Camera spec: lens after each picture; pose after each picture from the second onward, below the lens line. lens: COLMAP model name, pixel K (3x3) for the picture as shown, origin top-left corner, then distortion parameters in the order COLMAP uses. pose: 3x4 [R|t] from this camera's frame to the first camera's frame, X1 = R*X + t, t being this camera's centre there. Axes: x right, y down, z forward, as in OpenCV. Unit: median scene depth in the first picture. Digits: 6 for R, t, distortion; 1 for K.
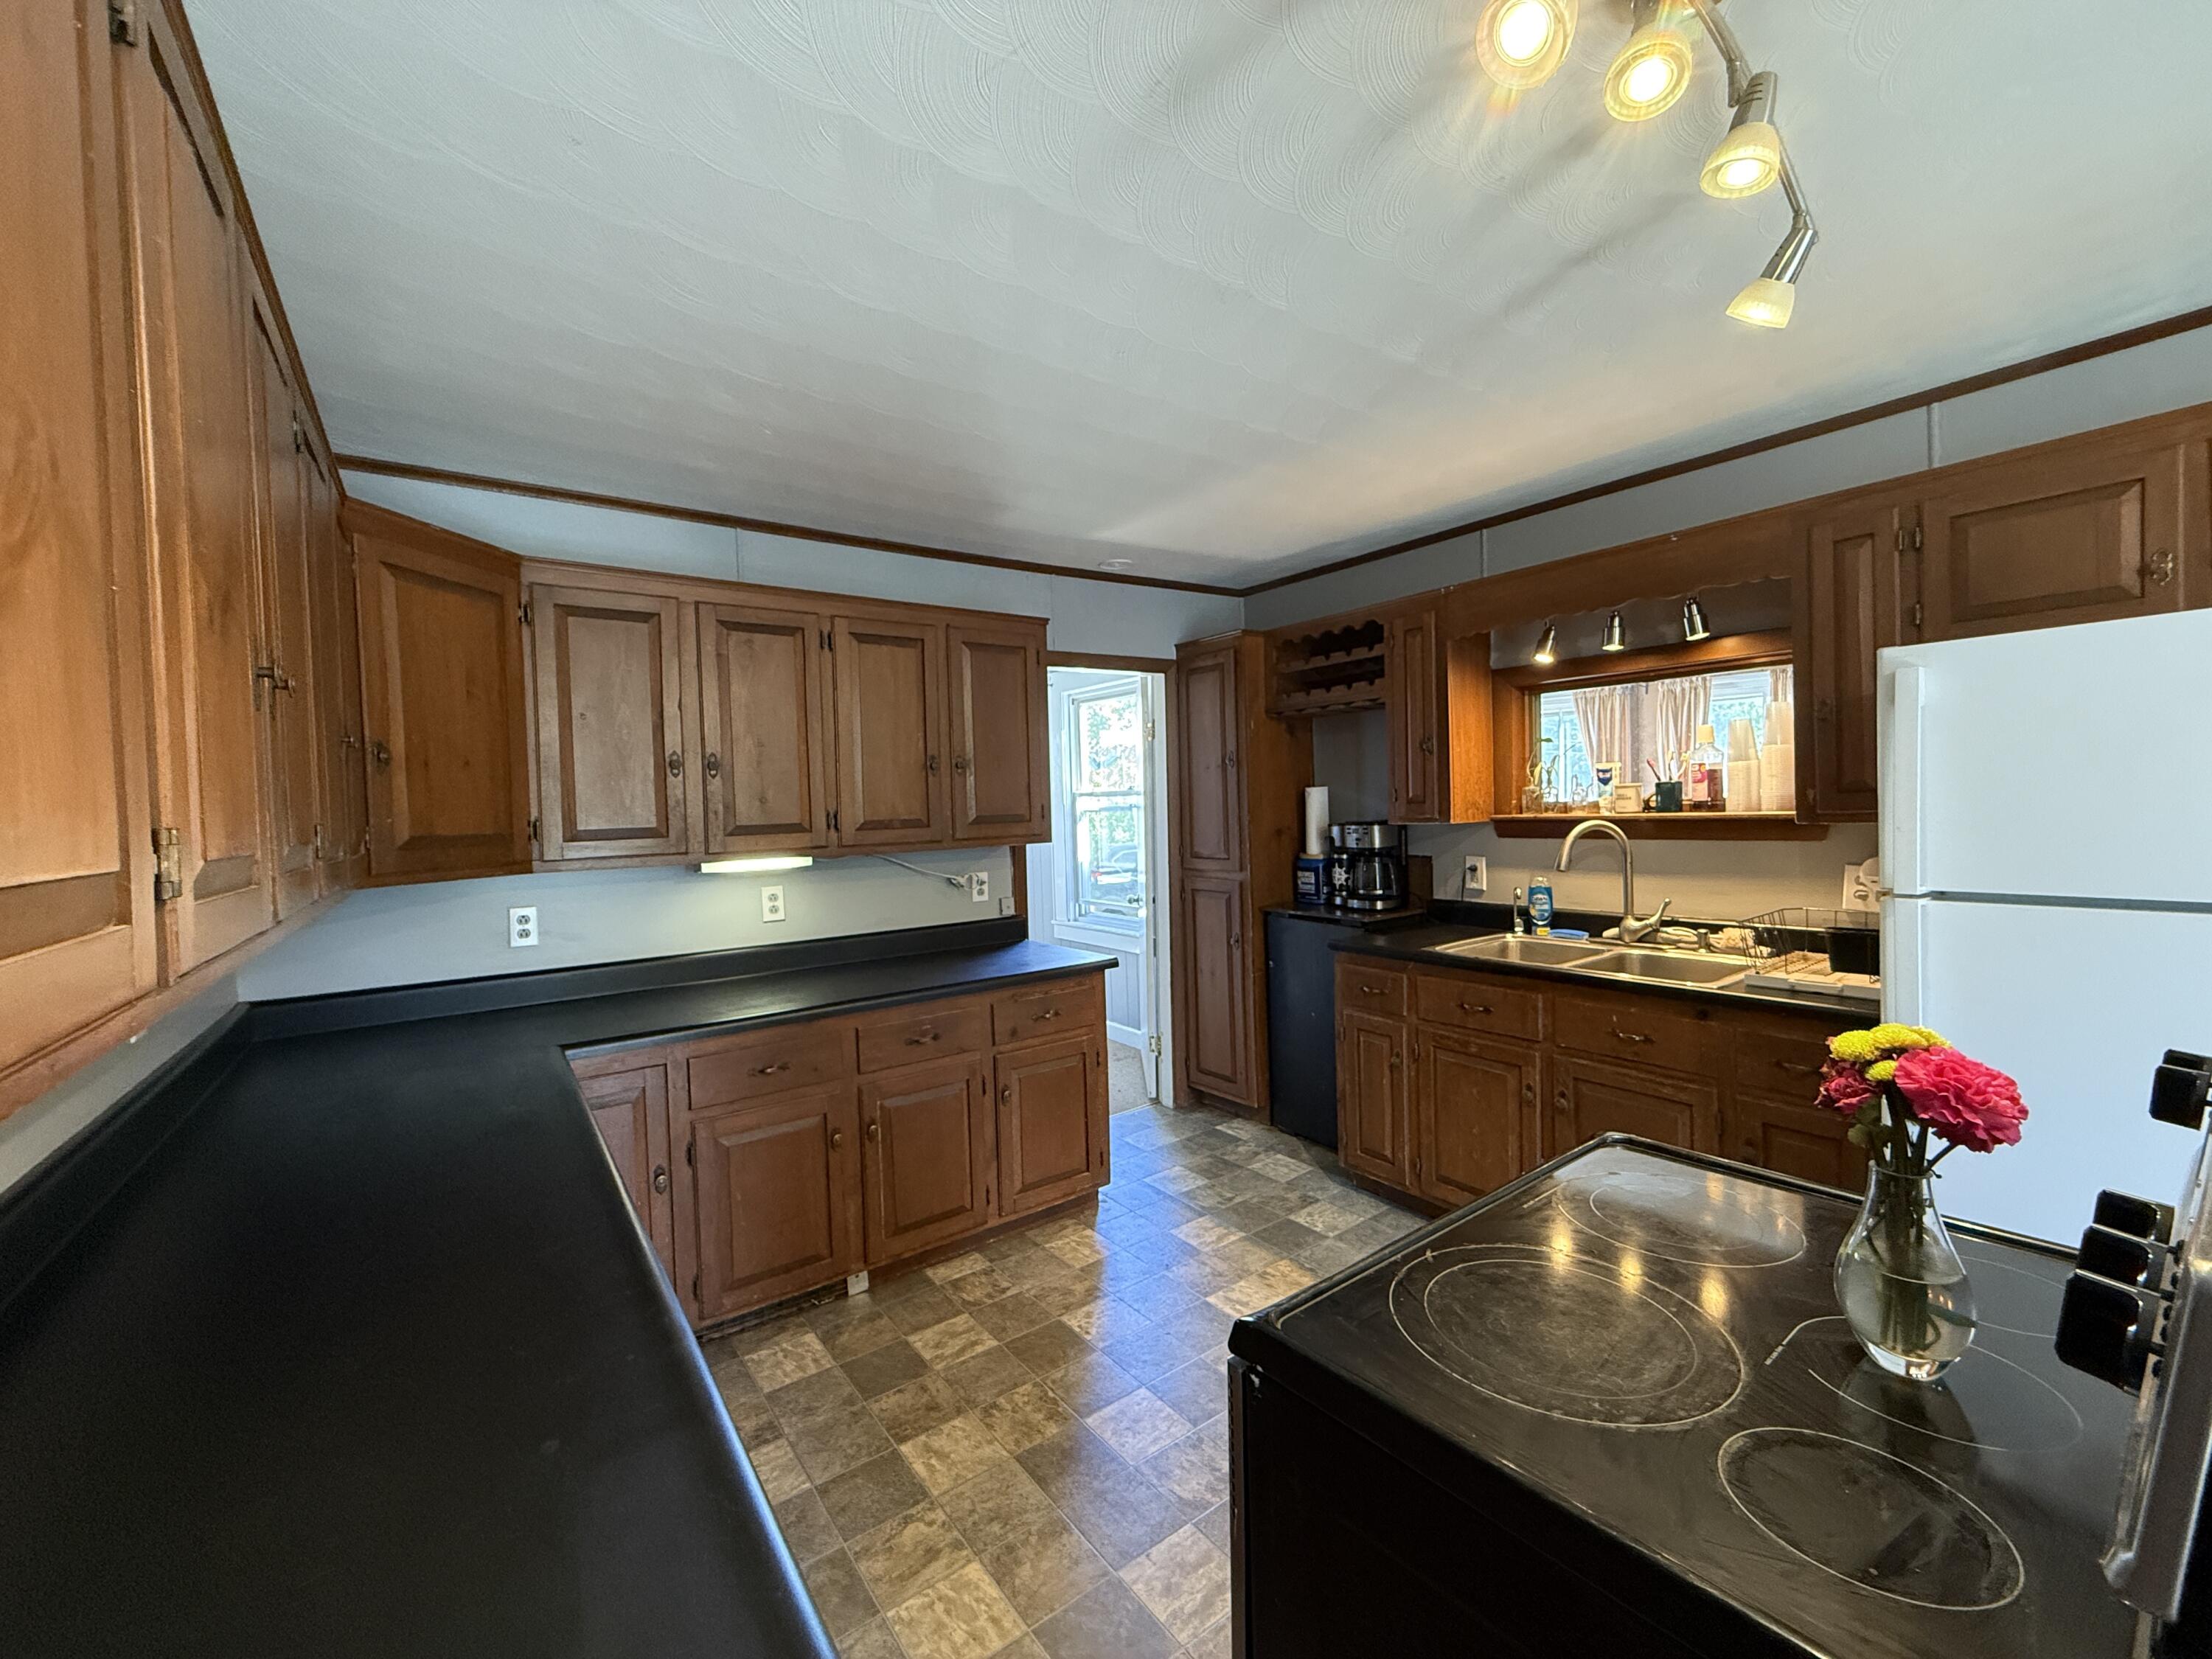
lens RADIAL K [[873.5, 0, 1093.4], [0, 873.5, 830.1], [0, 0, 1]] dist [-0.023282, -0.000020]
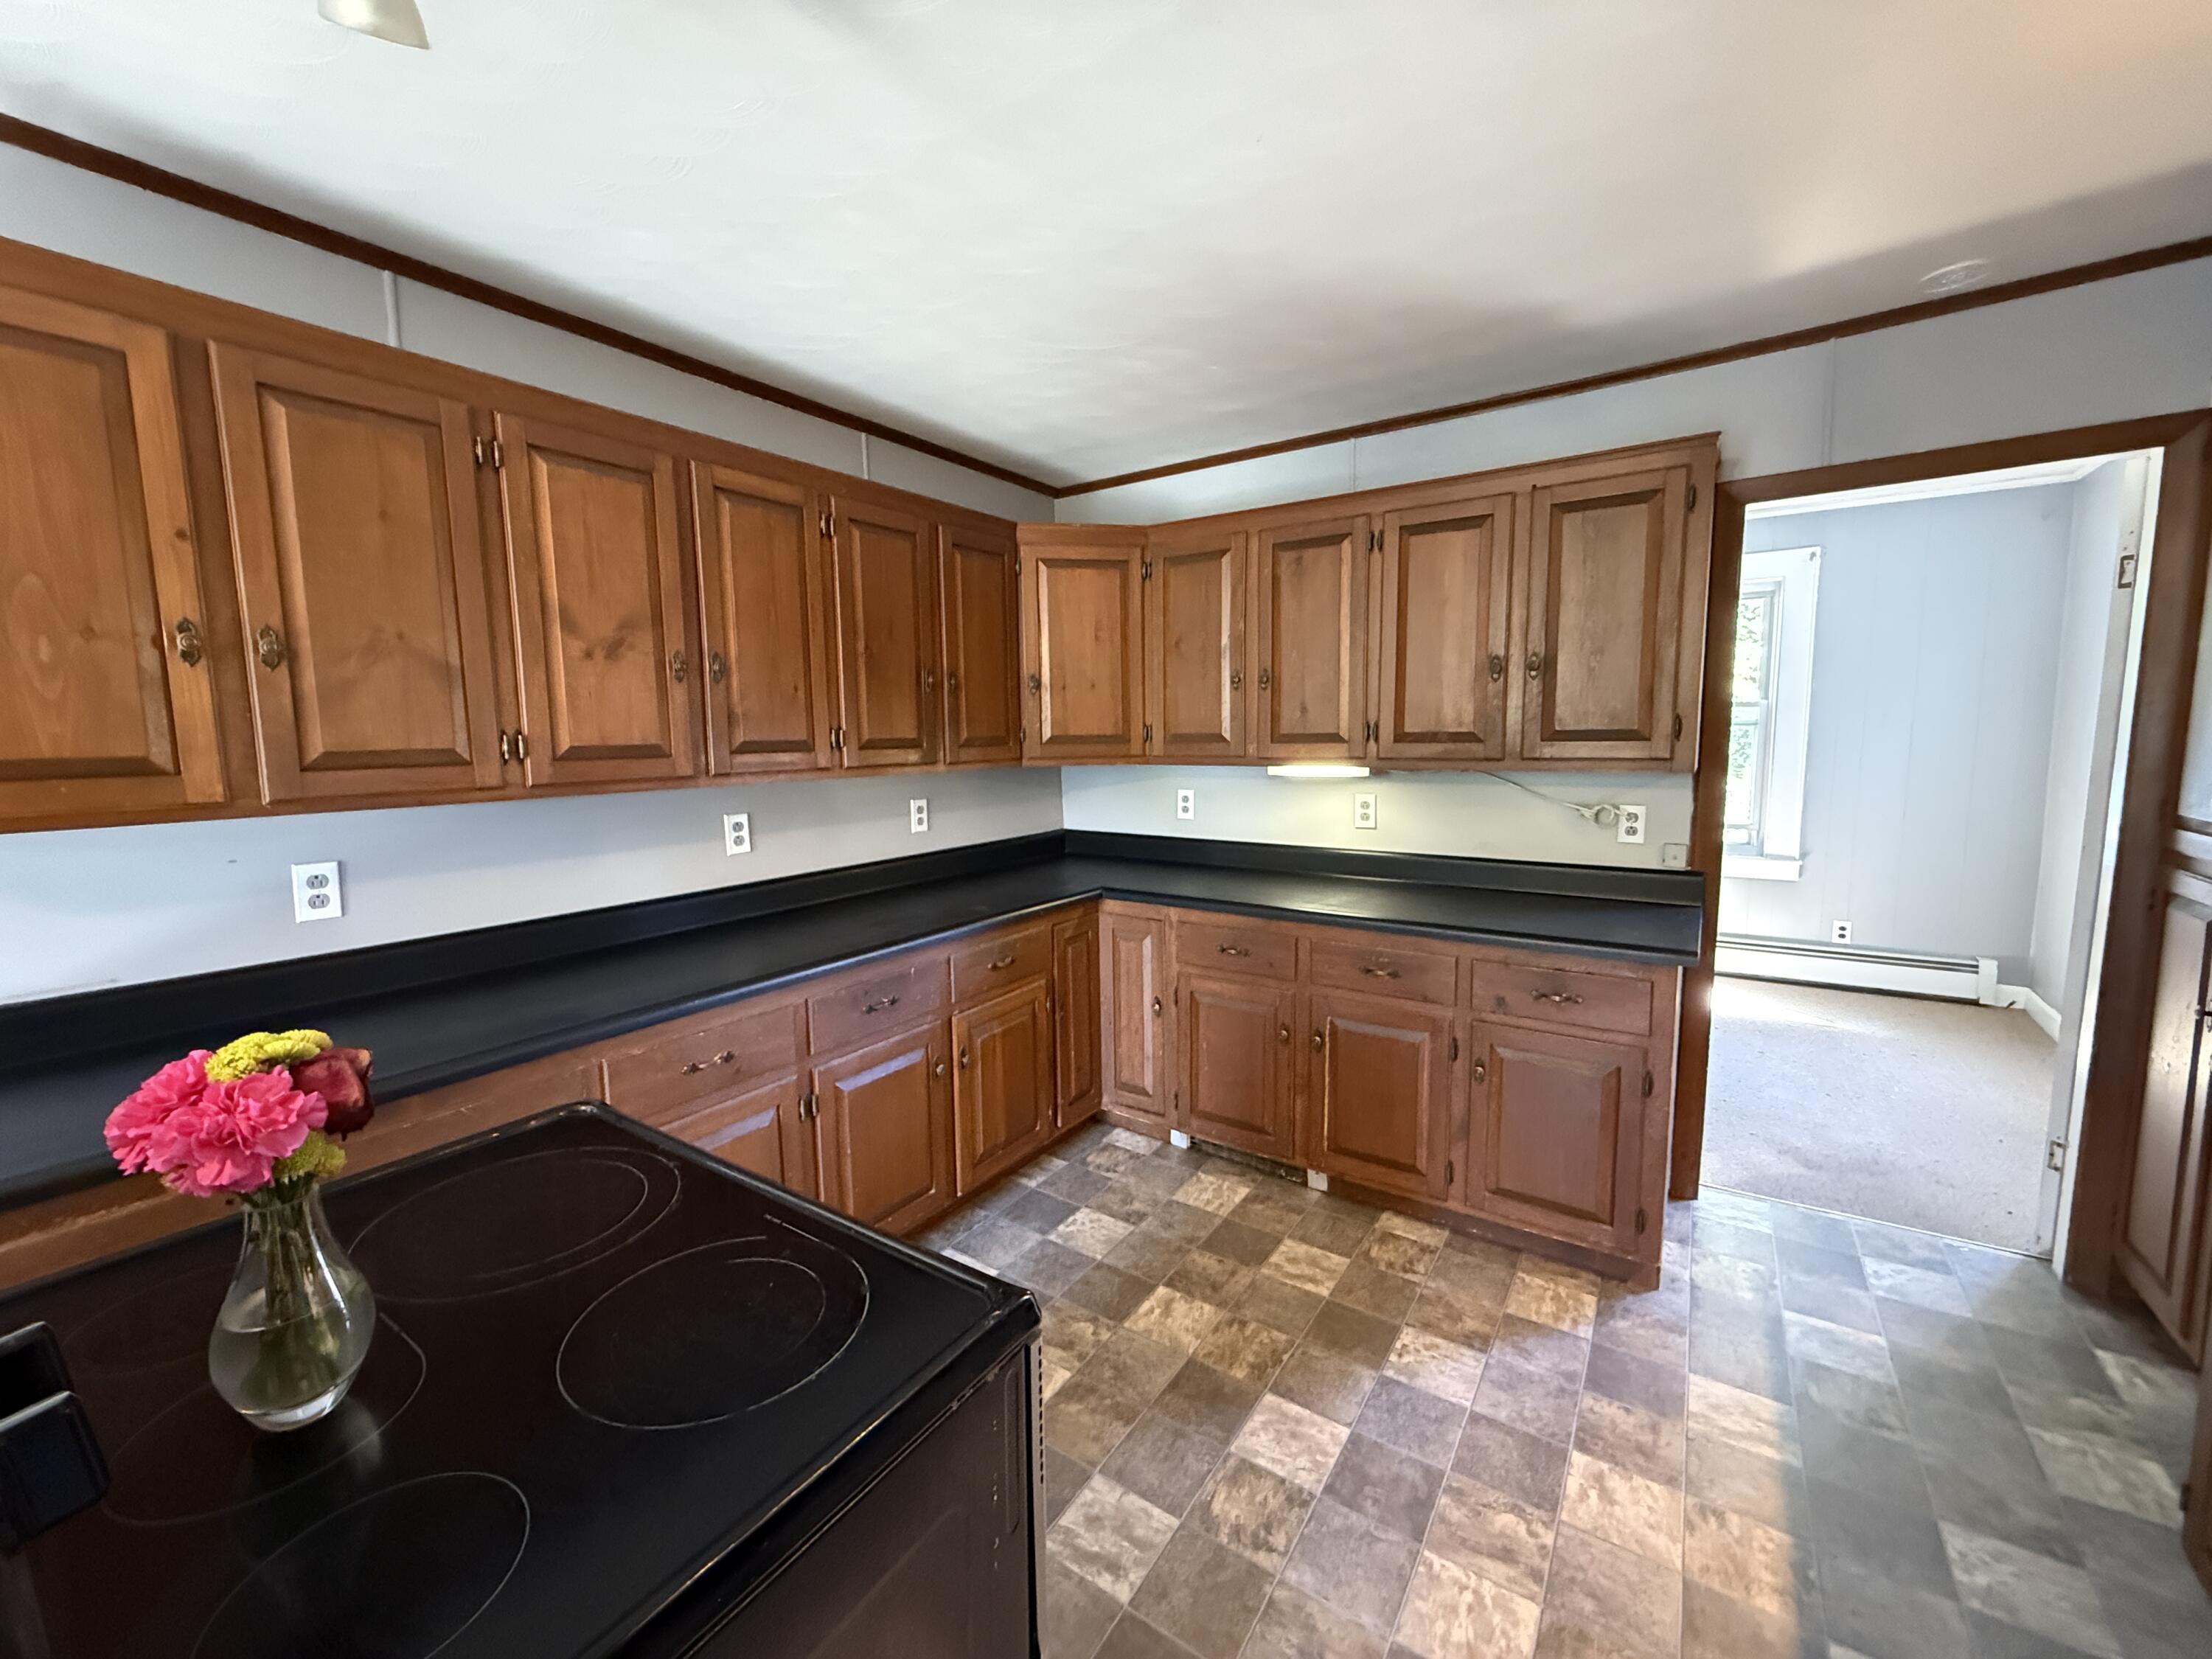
lens RADIAL K [[879.7, 0, 1102.0], [0, 879.7, 825.3], [0, 0, 1]] dist [-0.001497, 0.000140]
pose [[0.337767, 0.129569, -0.932269, 0.482063], [-0.023670, 0.991336, 0.129202, -0.024407], [0.940932, -0.021574, 0.337907, 0.349210]]
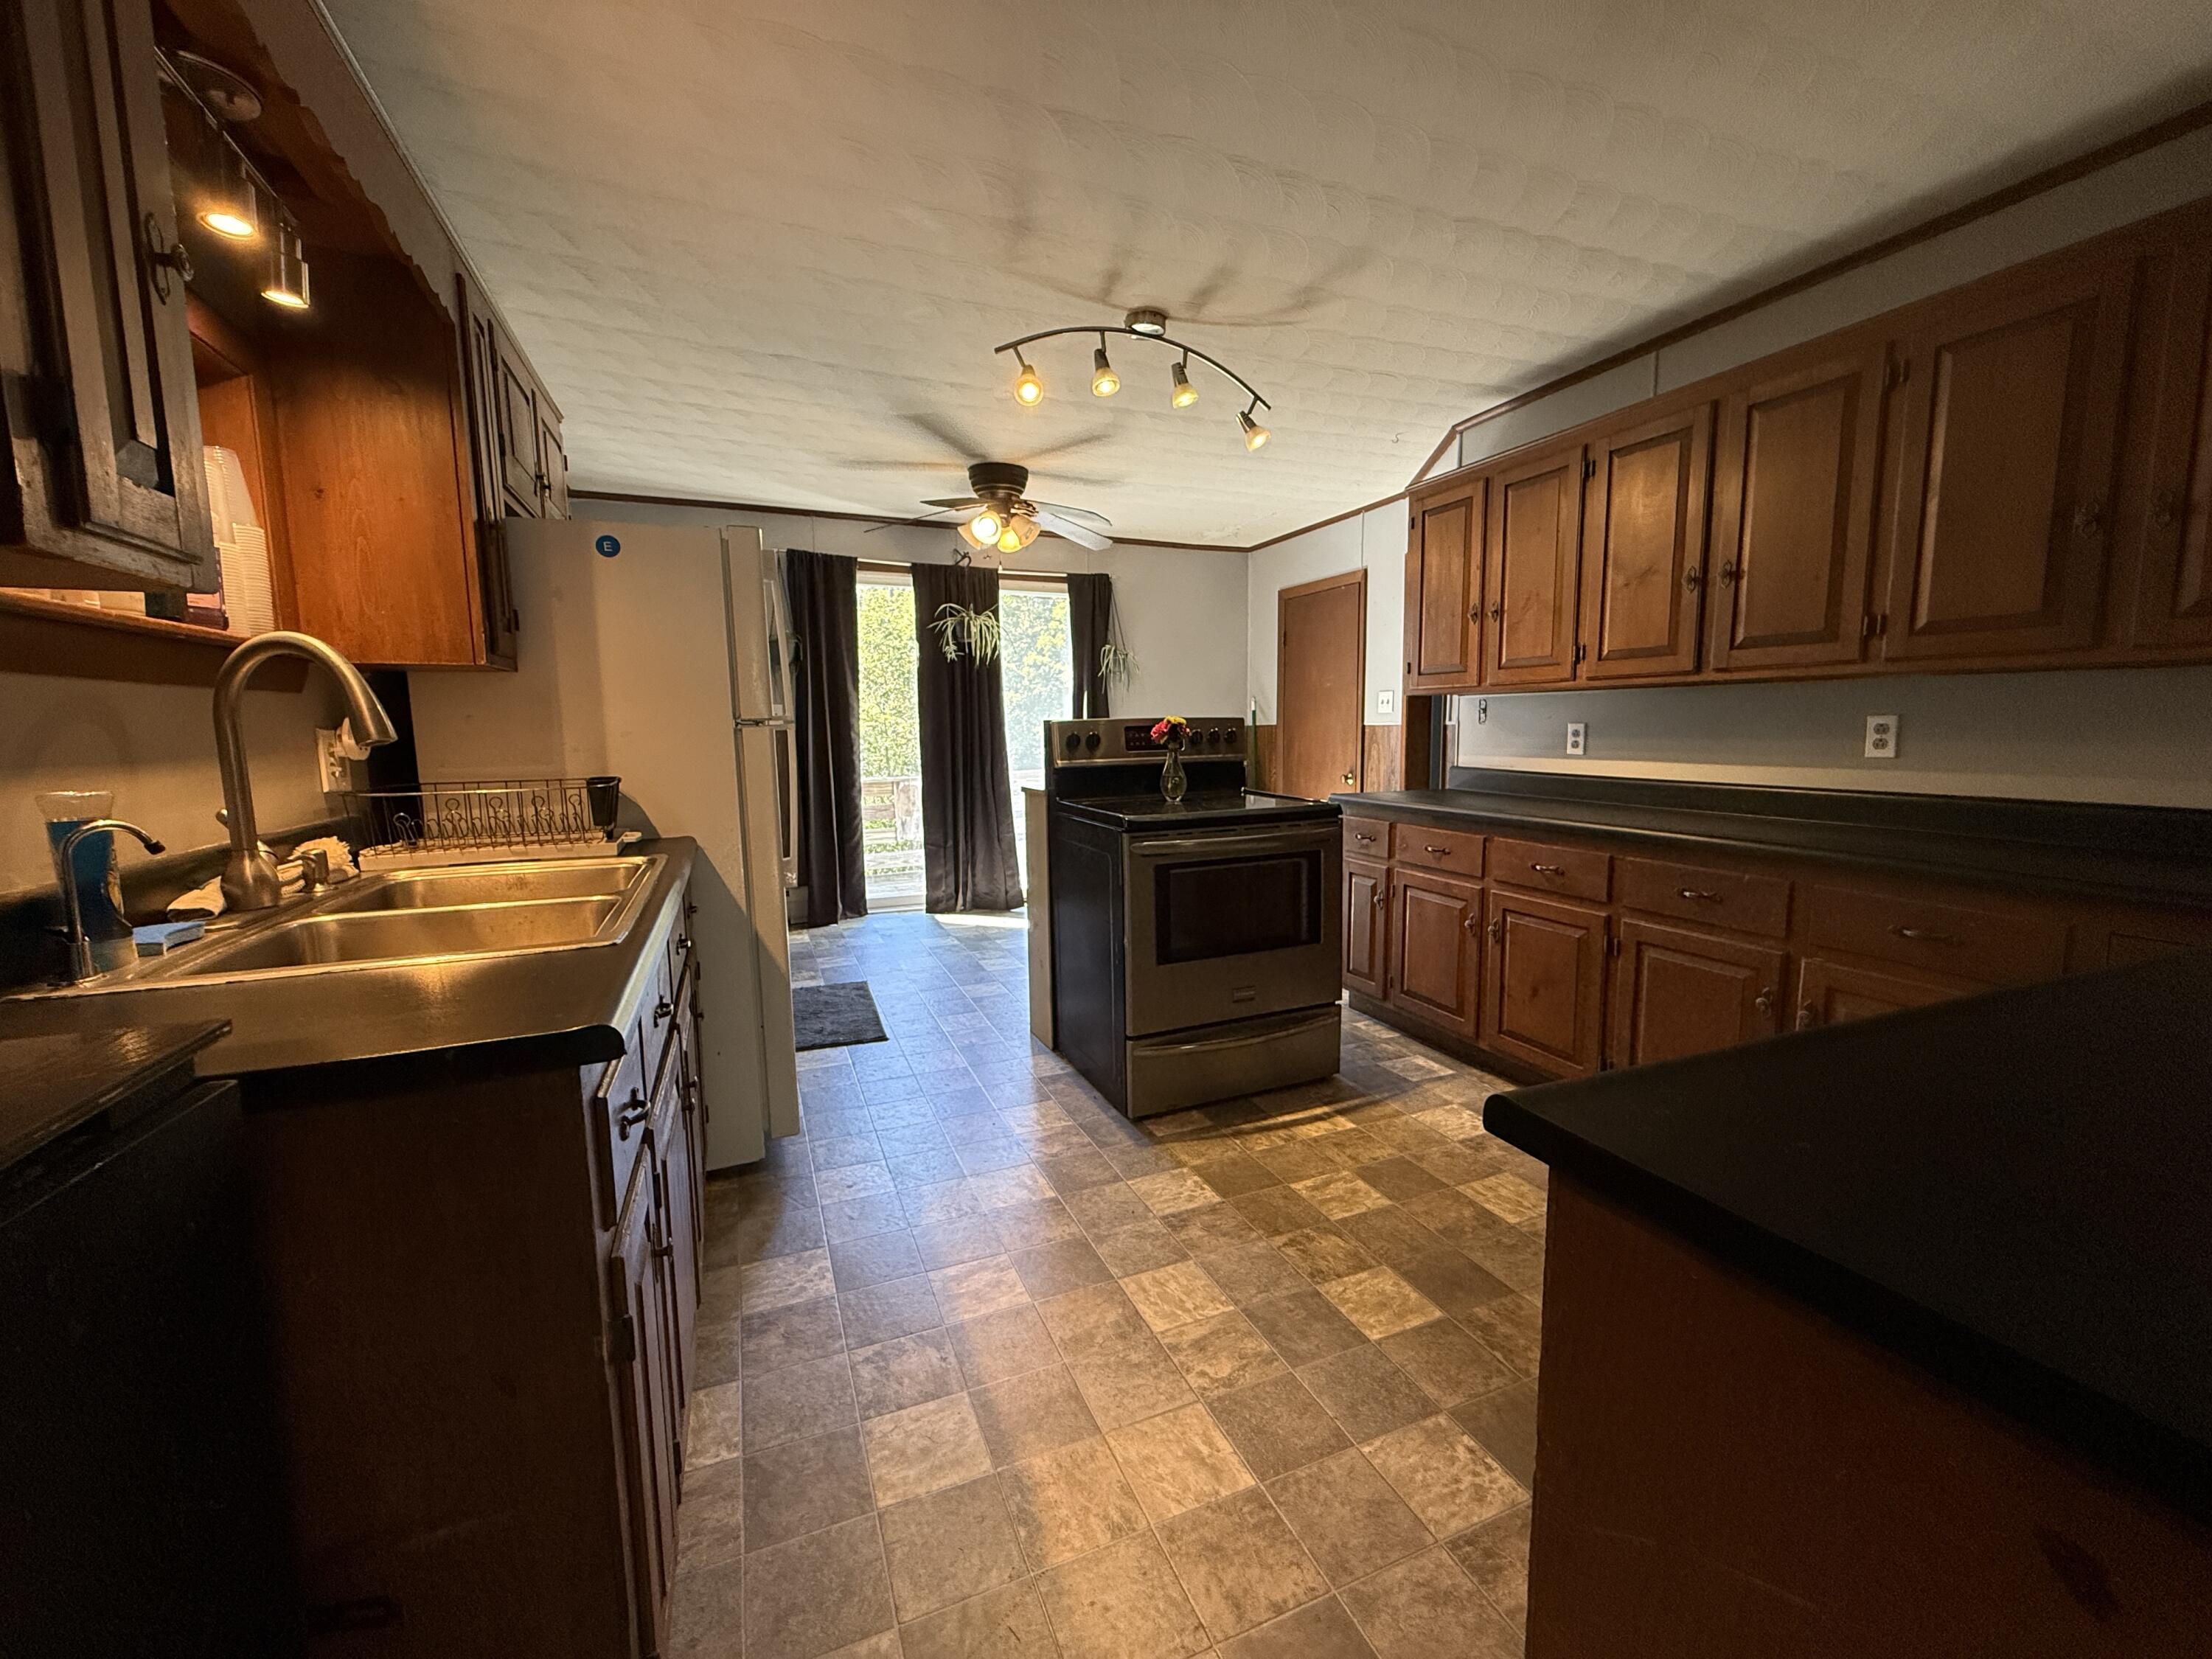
lens RADIAL K [[879.7, 0, 1102.0], [0, 879.7, 825.3], [0, 0, 1]] dist [-0.001497, 0.000140]
pose [[-0.971604, 0.014455, 0.236172, 0.071726], [0.047145, 0.989946, 0.133360, 0.041893], [-0.231870, 0.140708, -0.962516, 1.228995]]
